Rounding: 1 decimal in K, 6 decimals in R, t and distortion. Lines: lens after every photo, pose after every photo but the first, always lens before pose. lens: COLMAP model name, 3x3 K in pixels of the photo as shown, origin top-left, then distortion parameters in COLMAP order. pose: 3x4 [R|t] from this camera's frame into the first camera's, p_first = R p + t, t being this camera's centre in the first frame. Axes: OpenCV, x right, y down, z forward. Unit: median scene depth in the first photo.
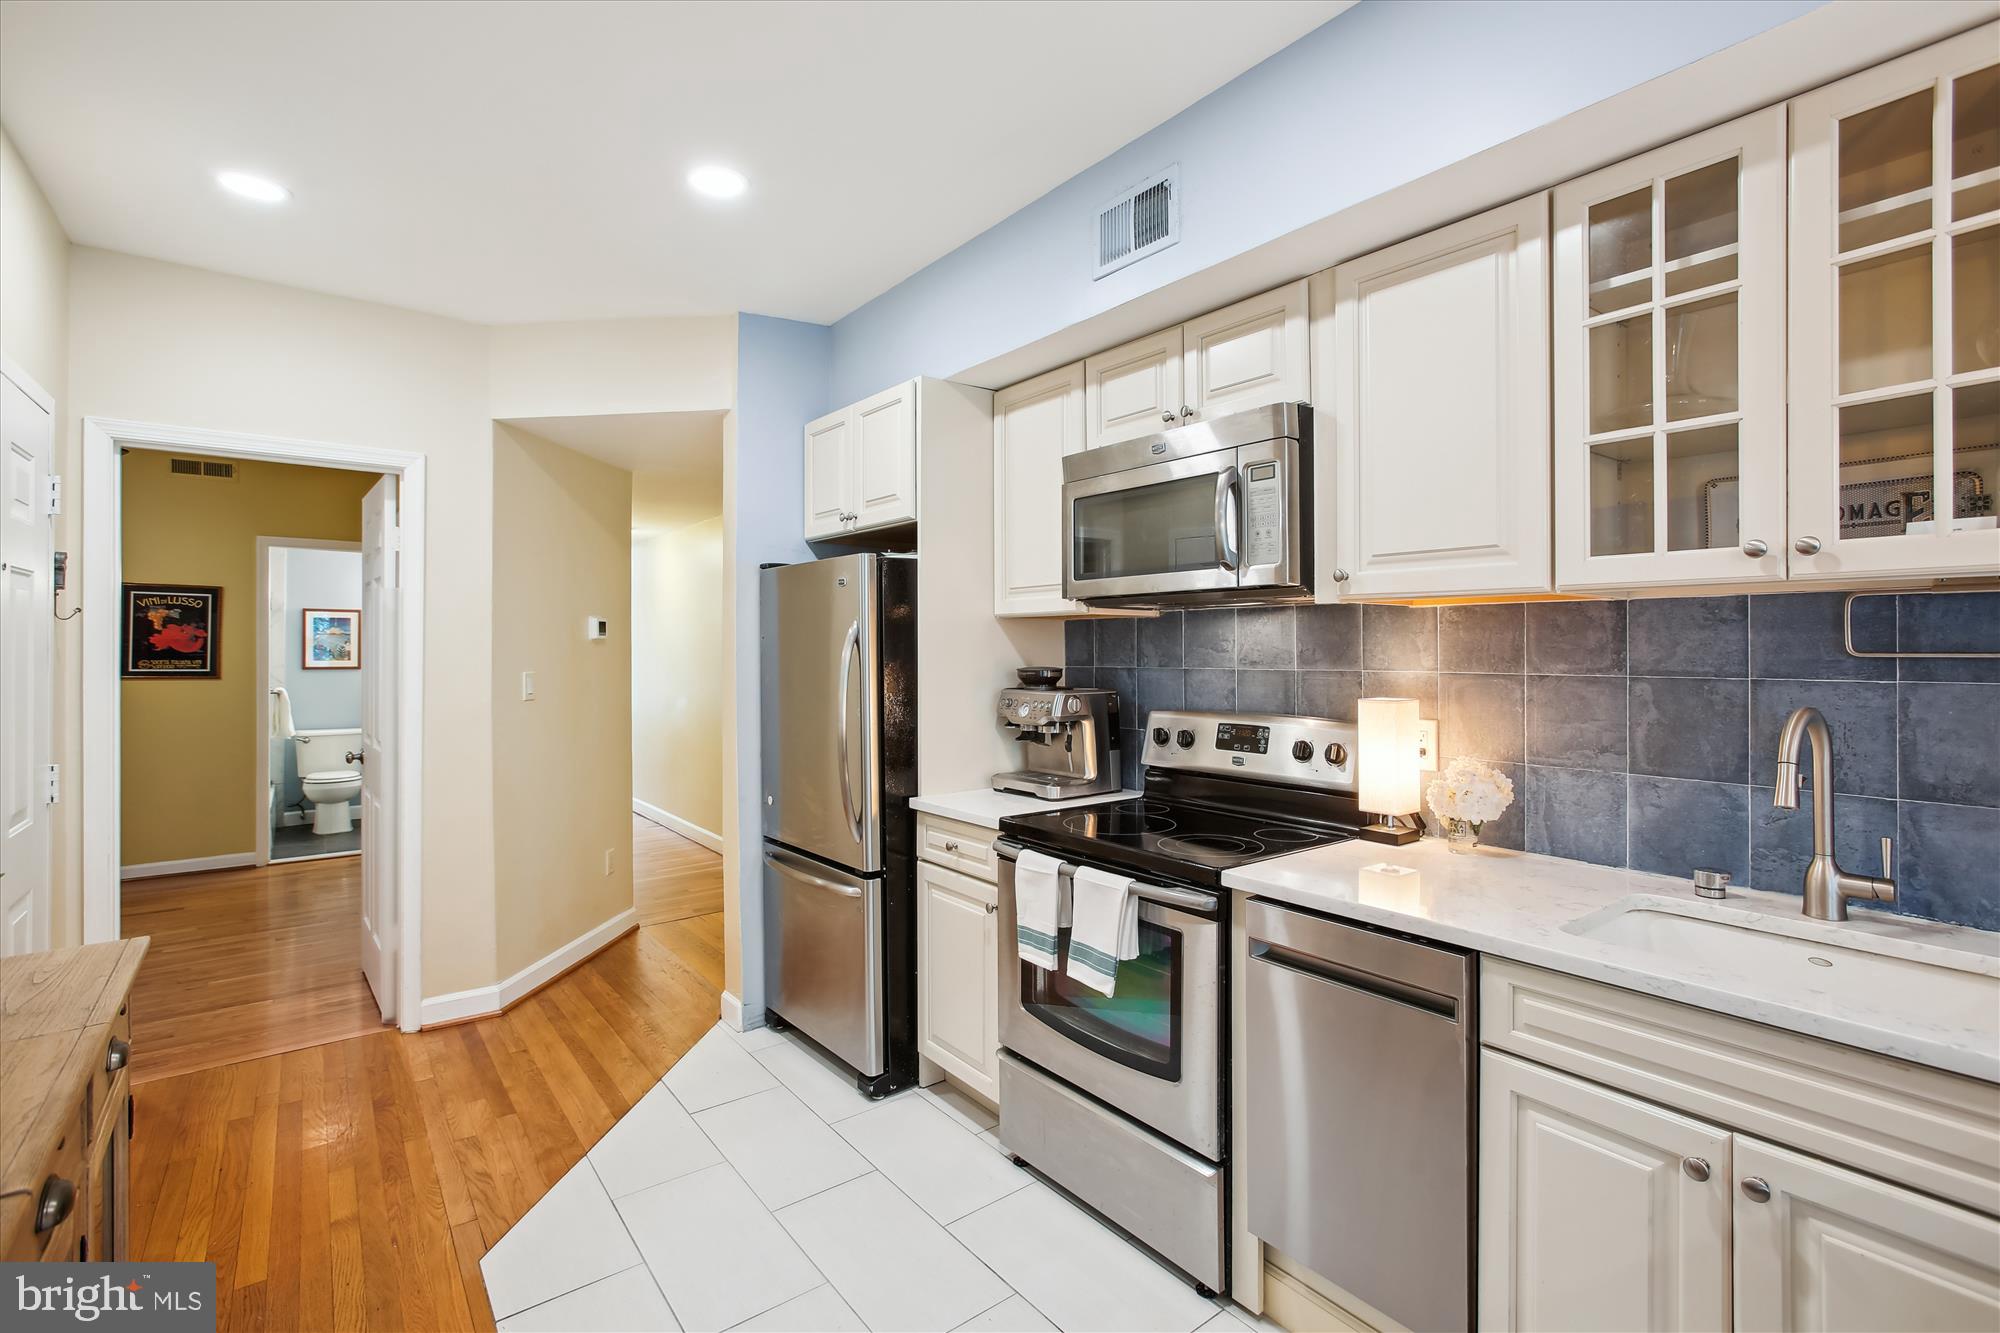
lens RADIAL K [[902.1, 0, 1001.9], [0, 902.1, 643.8], [0, 0, 1]] dist [-0.034574, 0.019775]
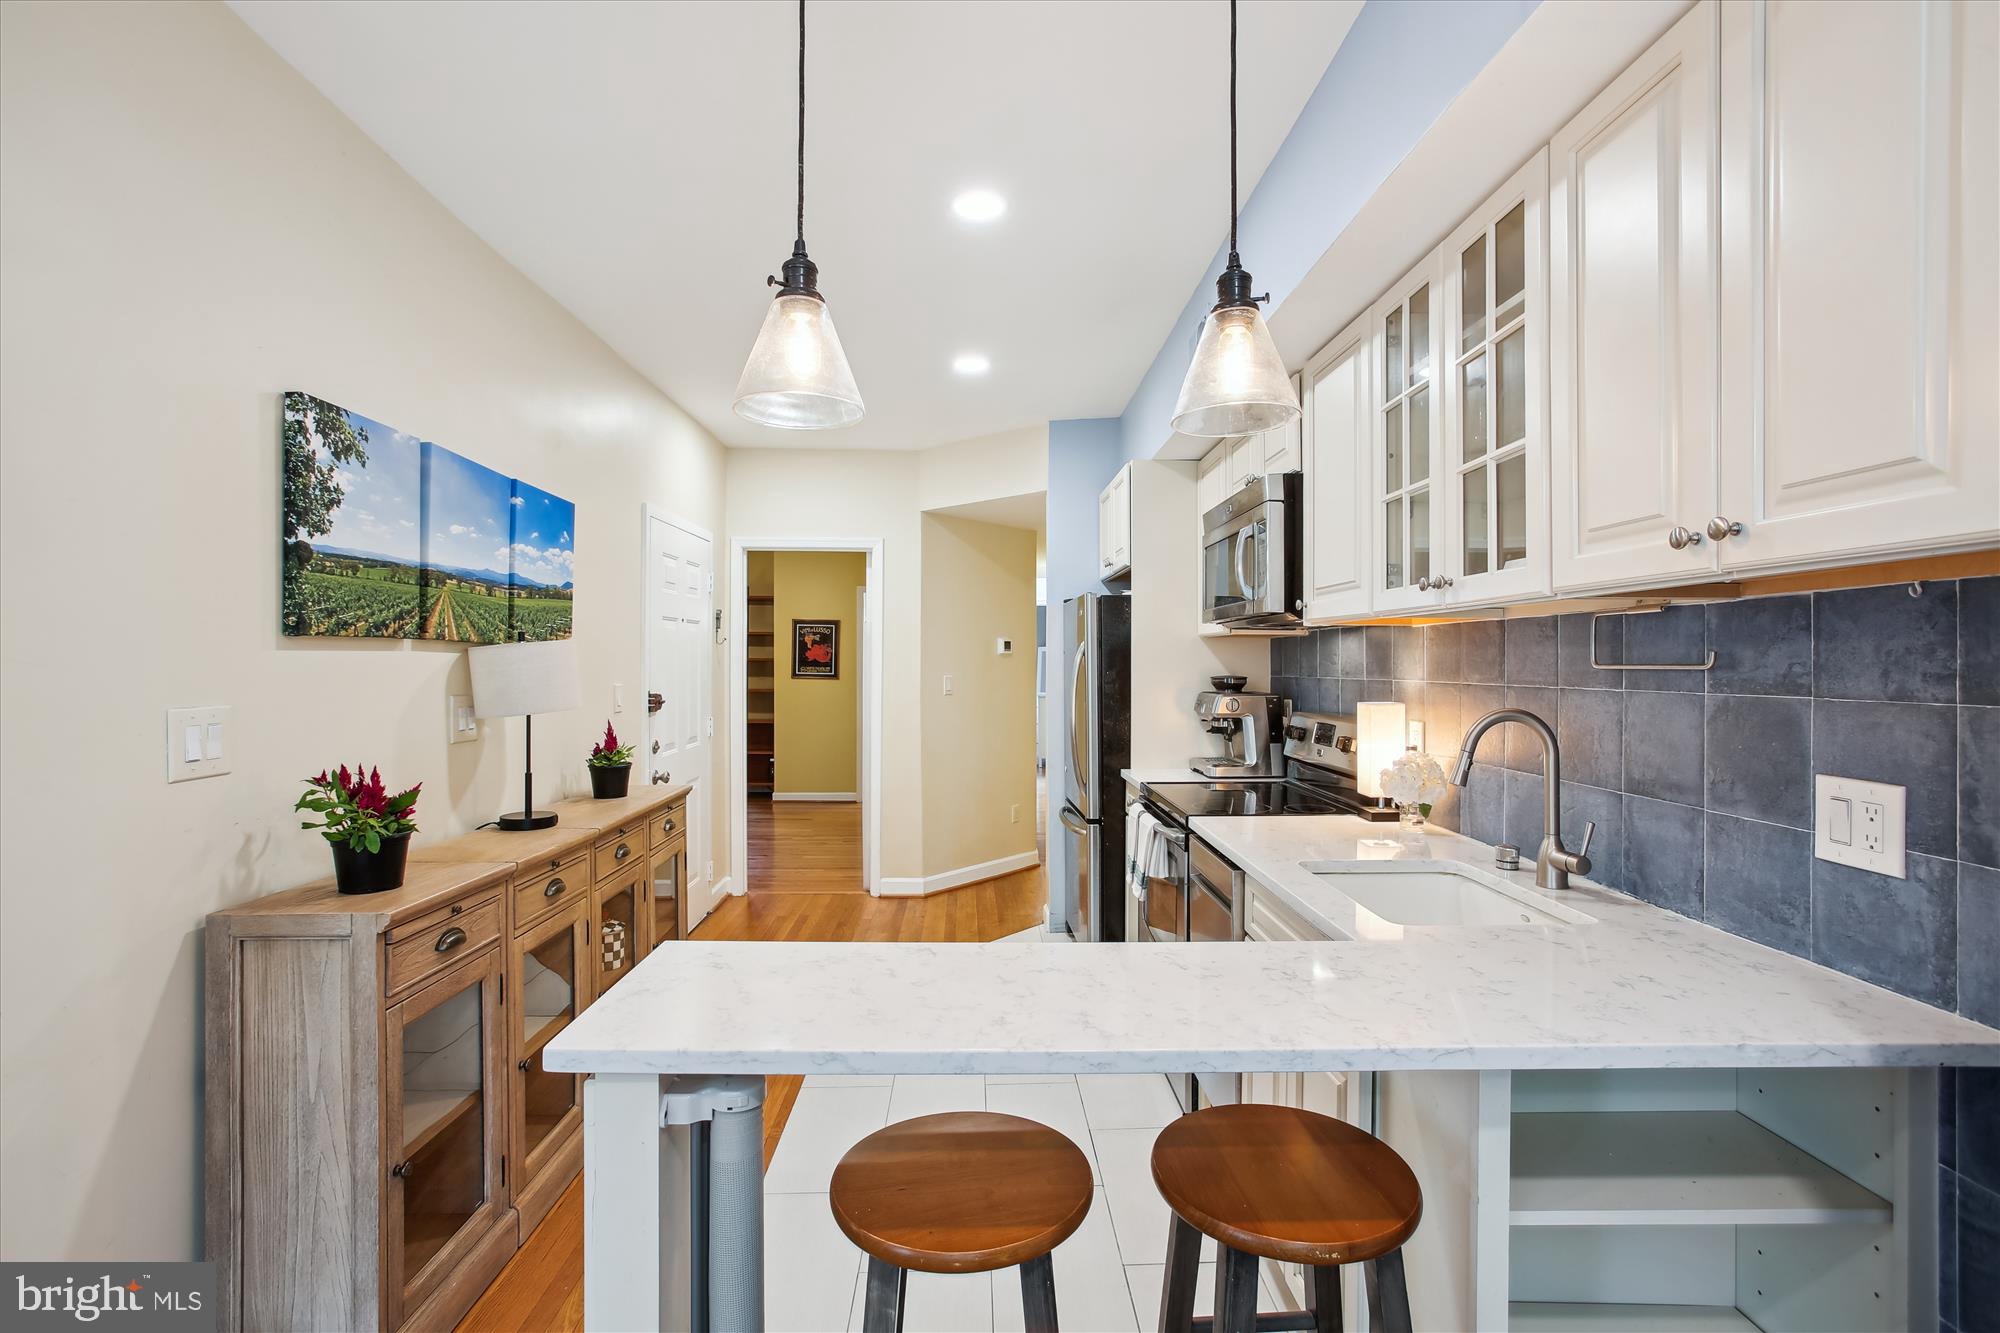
lens RADIAL K [[890.3, 0, 1008.5], [0, 890.3, 663.8], [0, 0, 1]] dist [-0.035150, 0.016005]
pose [[0.815878, 0.005251, -0.578201, 0.620213], [-0.001392, 0.999974, 0.007116, 0.001038], [0.578223, -0.005001, 0.815863, -0.232730]]
